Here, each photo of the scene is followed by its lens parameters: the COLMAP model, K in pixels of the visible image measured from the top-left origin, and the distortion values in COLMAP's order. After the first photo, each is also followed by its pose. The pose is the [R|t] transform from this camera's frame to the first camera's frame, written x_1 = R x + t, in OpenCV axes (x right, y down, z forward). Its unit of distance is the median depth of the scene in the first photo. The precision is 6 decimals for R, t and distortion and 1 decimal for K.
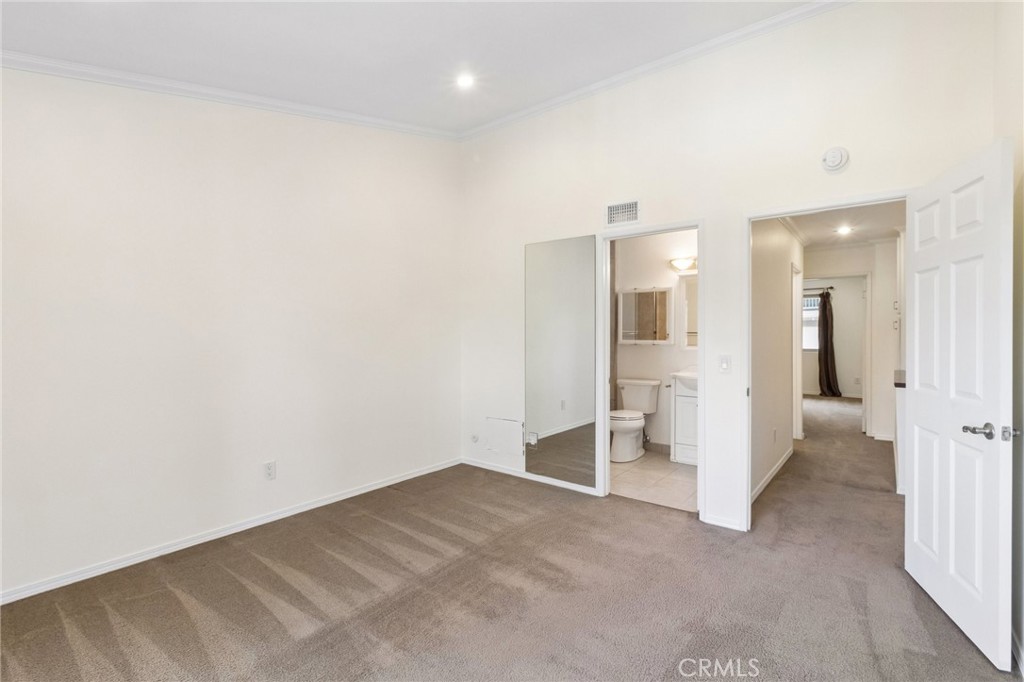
lens RADIAL K [[477.1, 0, 499.6], [0, 477.1, 321.9], [0, 0, 1]] dist [0.003058, -0.000063]
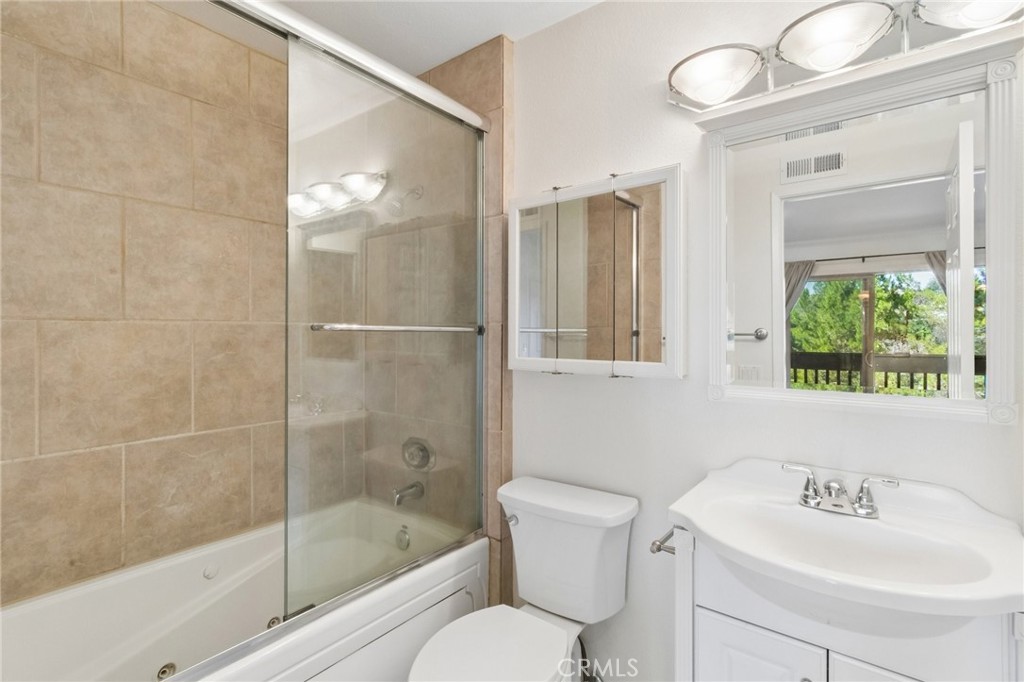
lens RADIAL K [[469.9, 0, 503.1], [0, 469.9, 334.5], [0, 0, 1]] dist [-0.000433, 0.000005]
pose [[0.999958, 0.002689, 0.008811, 0.196812], [-0.002935, 0.999604, 0.027992, 0.011158], [-0.008732, -0.028017, 0.999569, 0.558920]]
